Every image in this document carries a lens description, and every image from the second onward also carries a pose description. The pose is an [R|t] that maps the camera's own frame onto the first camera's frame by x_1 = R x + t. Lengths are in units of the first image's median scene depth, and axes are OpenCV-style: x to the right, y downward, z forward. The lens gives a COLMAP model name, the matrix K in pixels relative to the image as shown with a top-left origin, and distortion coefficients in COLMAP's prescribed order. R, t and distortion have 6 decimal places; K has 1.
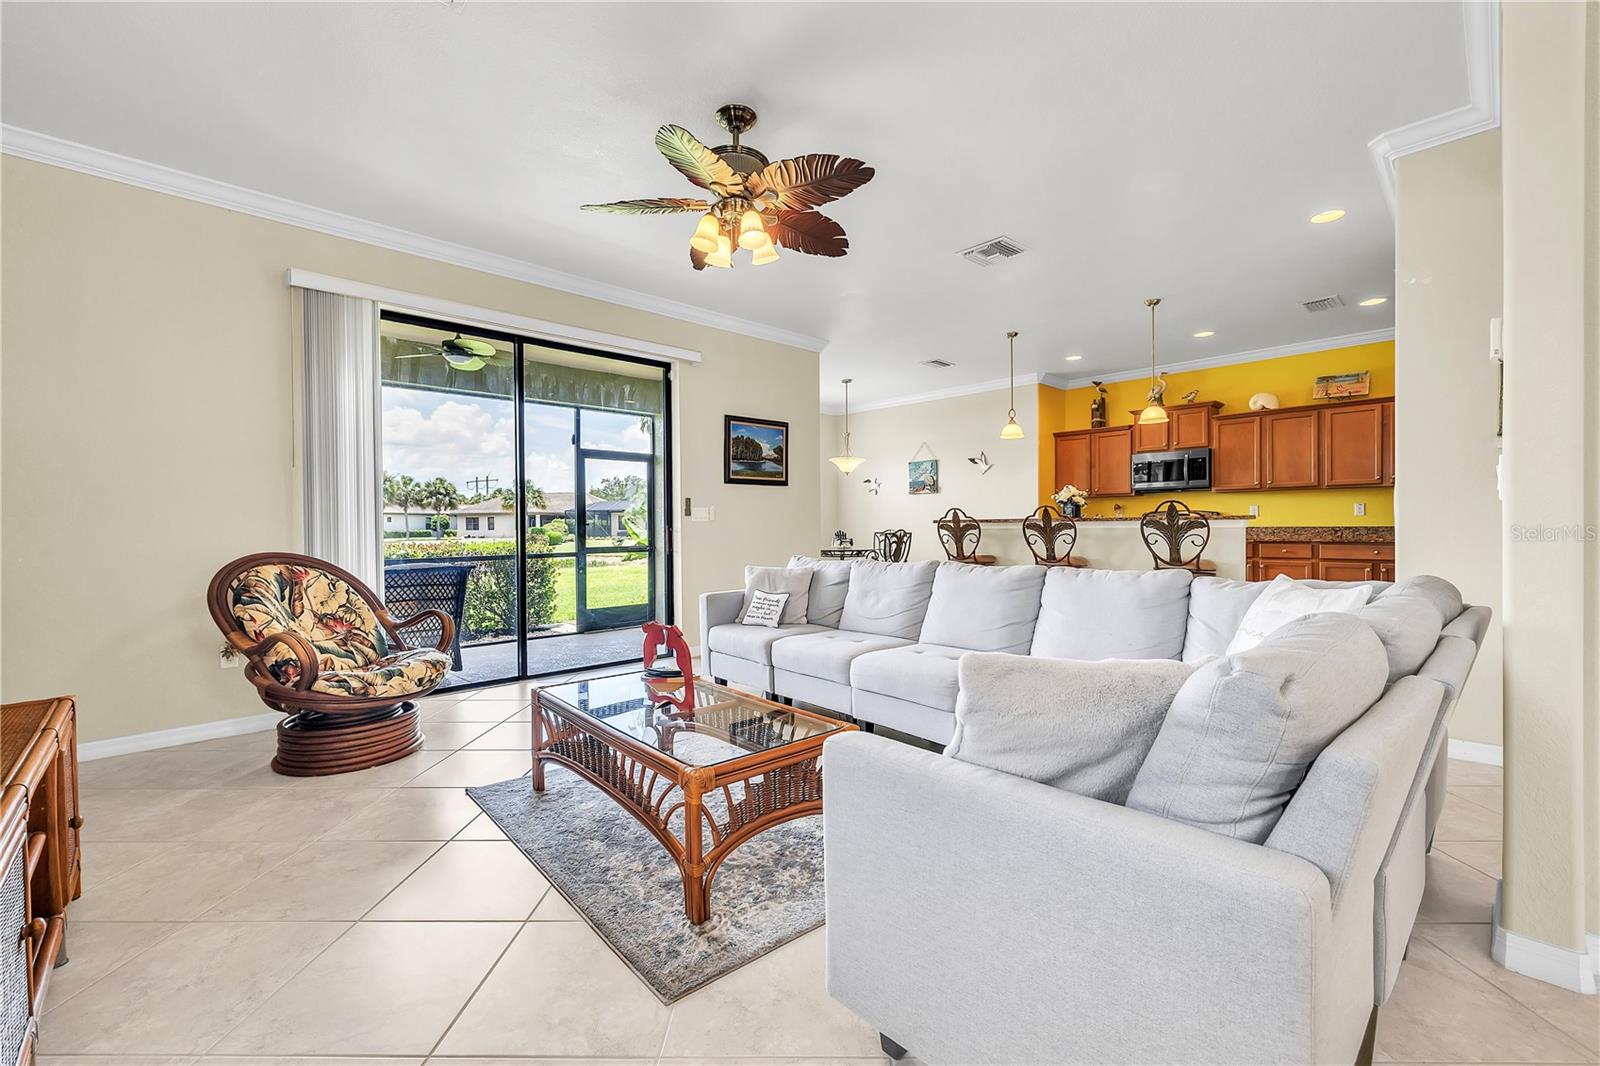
lens RADIAL K [[667.0, 0, 802.2], [0, 667.0, 536.1], [0, 0, 1]] dist [0.010201, -0.000062]
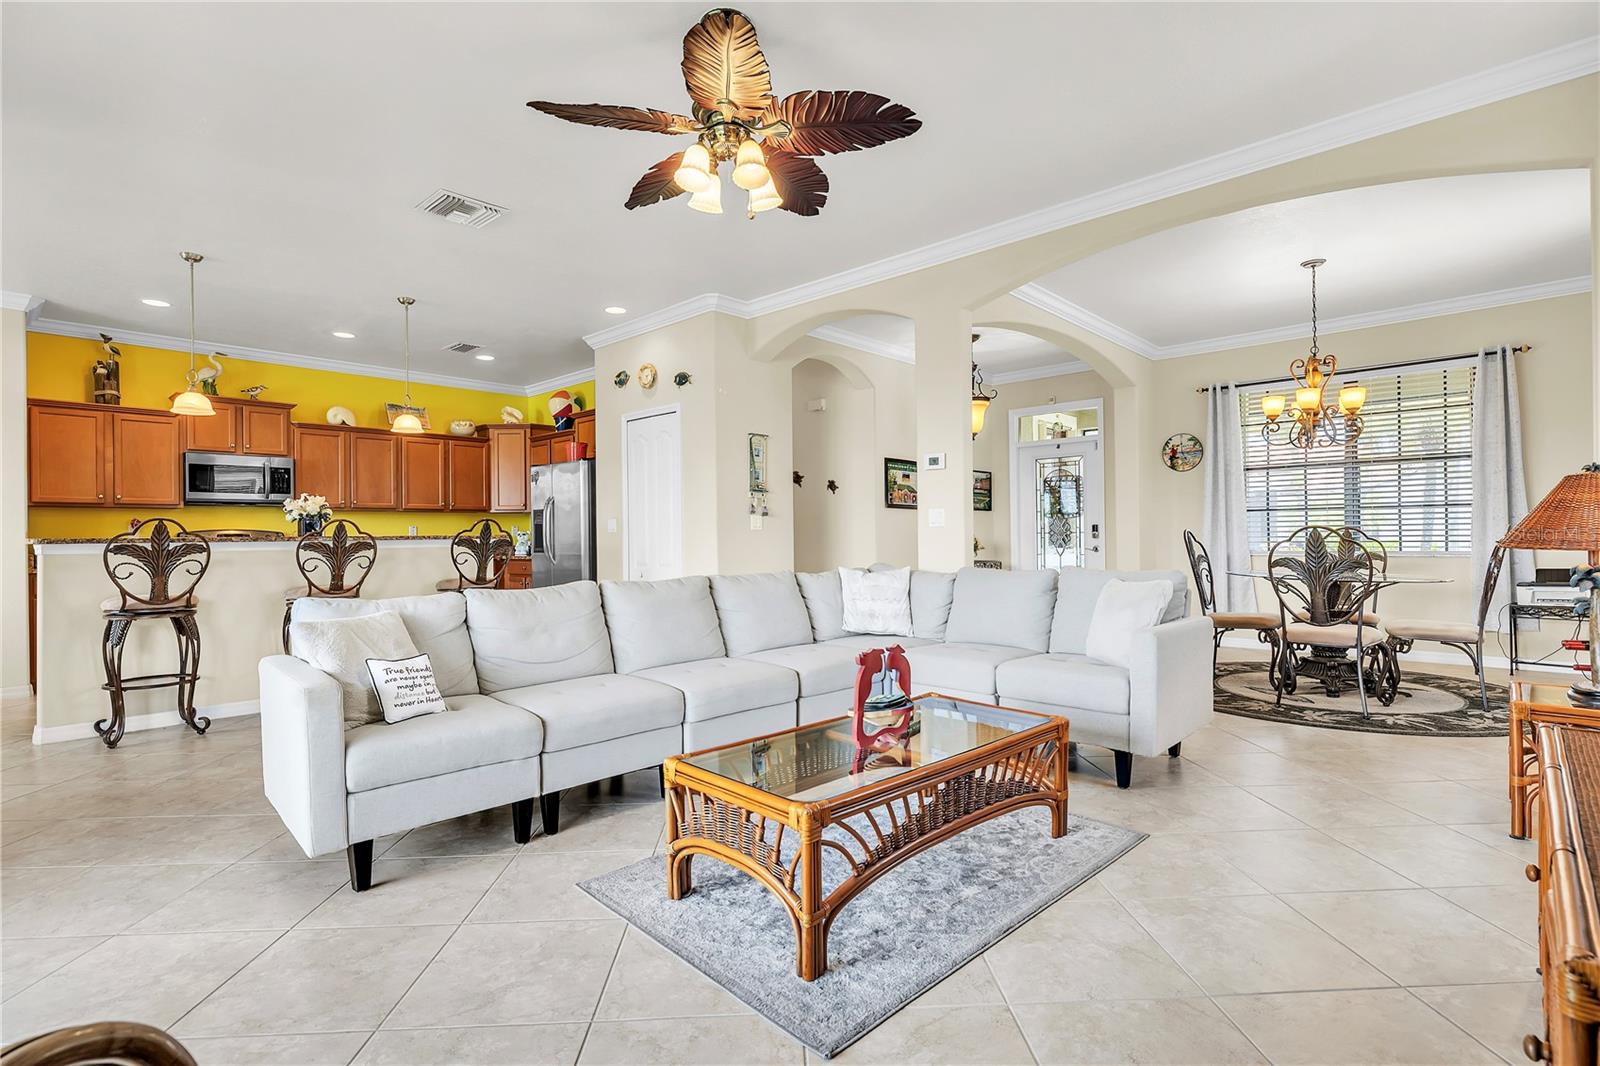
lens RADIAL K [[778.2, 0, 803.1], [0, 778.2, 527.2], [0, 0, 1]] dist [0.004609, 0.000161]
pose [[-0.051661, 0.022491, 0.998411, -0.454586], [0.031750, 0.999278, -0.020868, -0.001271], [-0.998160, 0.030621, -0.052337, 0.429962]]
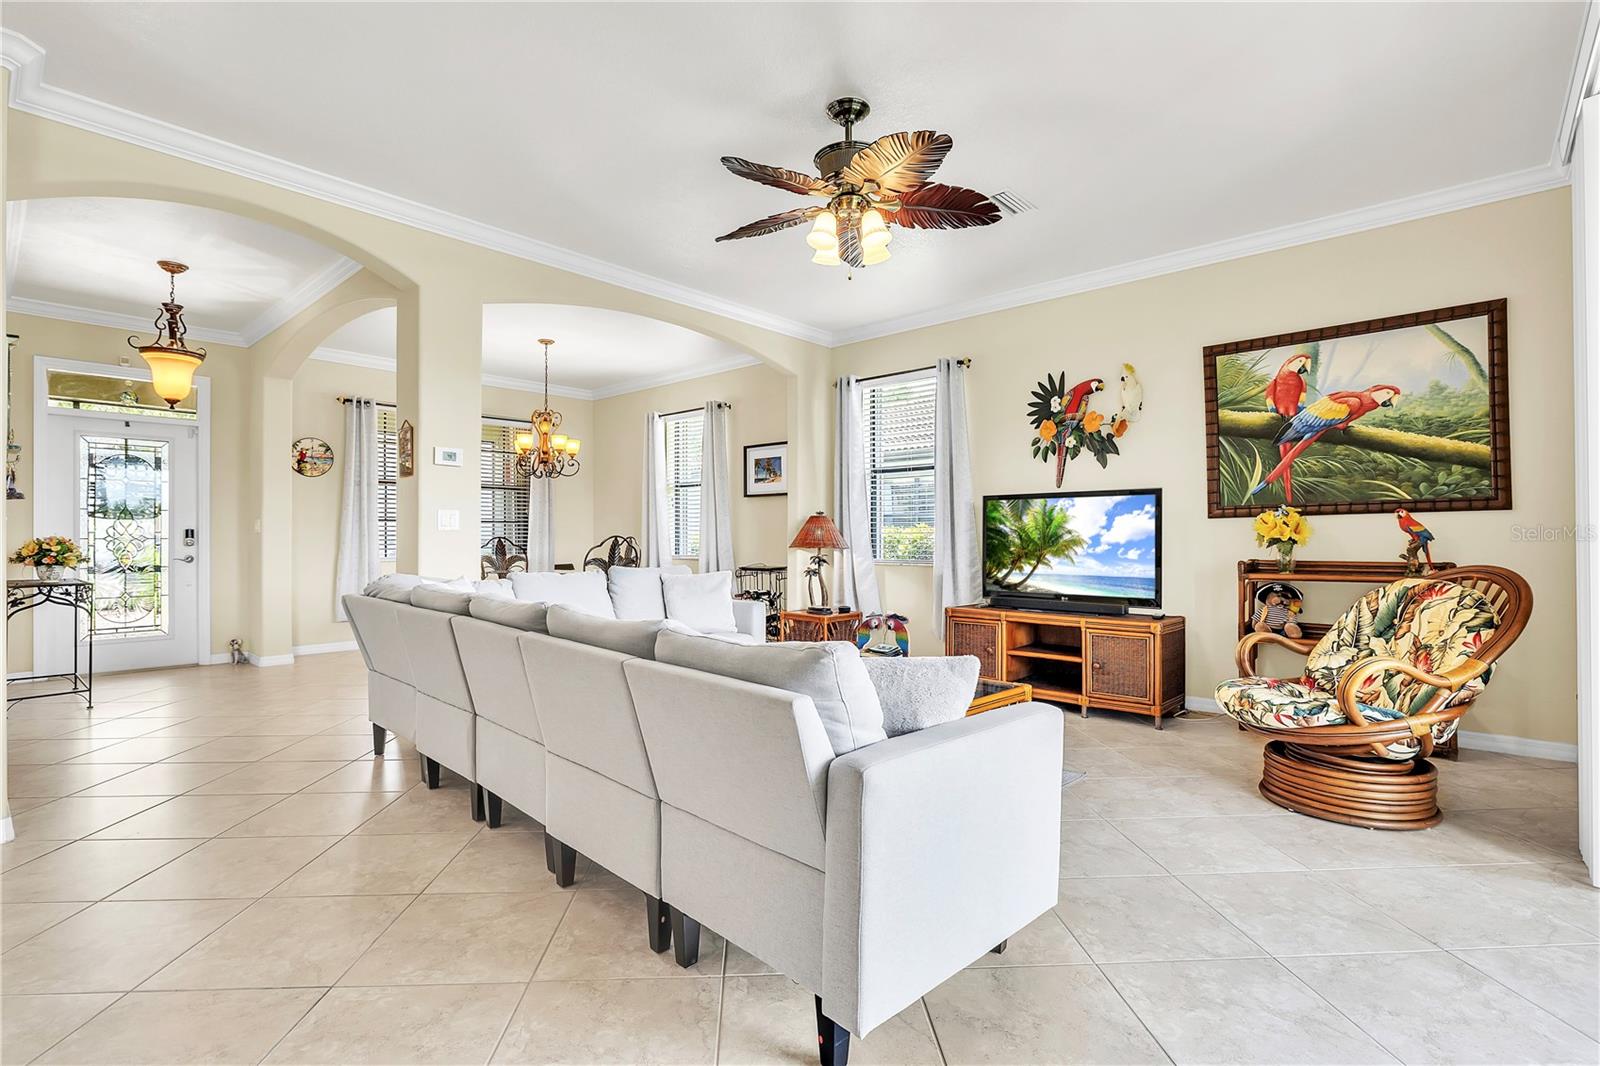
lens RADIAL K [[740.9, 0, 809.2], [0, 740.9, 533.6], [0, 0, 1]] dist [-0.005804, 0.005496]
pose [[-0.997338, 0.009635, -0.072283, 0.014714], [0.008744, 0.999882, 0.012633, -0.015244], [0.072396, 0.011967, -0.997304, 0.904282]]
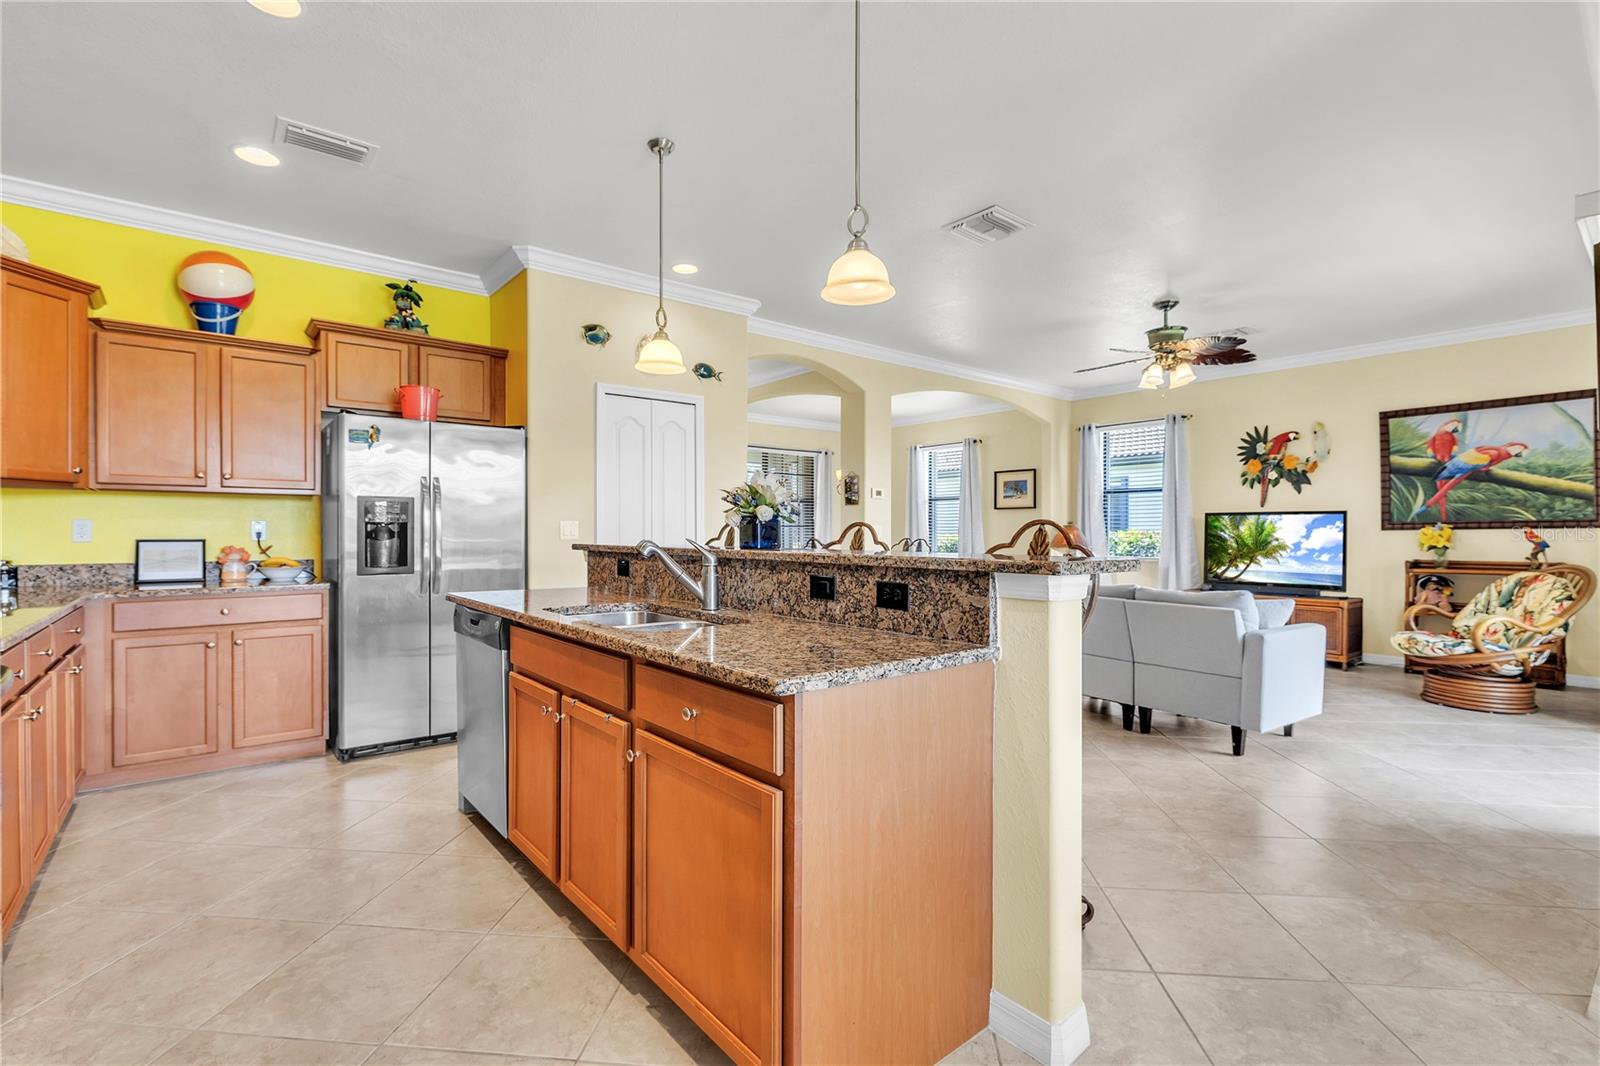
lens RADIAL K [[740.9, 0, 800.8], [0, 740.9, 535.7], [0, 0, 1]] dist [-0.005804, 0.005496]
pose [[-0.997065, 0.008022, 0.076134, 0.302024], [0.009729, 0.999709, 0.022079, -0.040428], [-0.075934, 0.022754, -0.996853, 1.301746]]
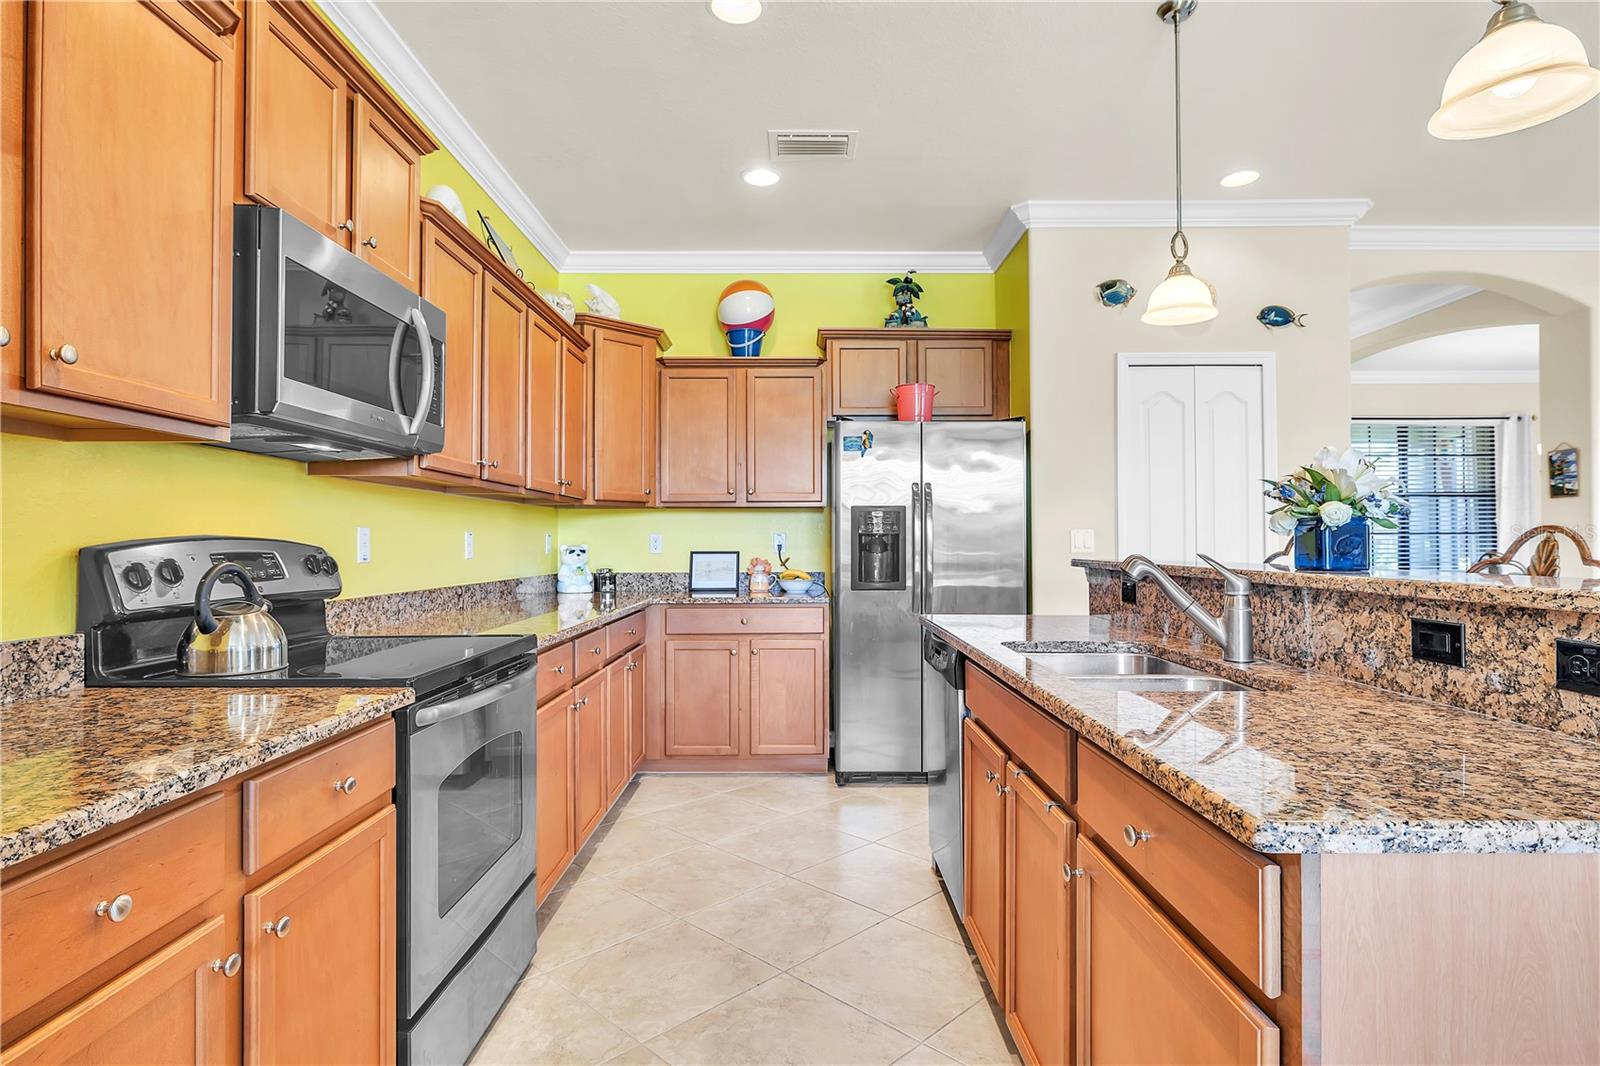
lens RADIAL K [[850.0, 0, 799.2], [0, 850.0, 534.2], [0, 0, 1]] dist [-0.002659, 0.002530]
pose [[-0.726261, 0.018488, 0.687171, 0.286472], [0.021470, 0.999761, -0.004206, -0.039638], [-0.687084, 0.011700, -0.726484, 1.236946]]
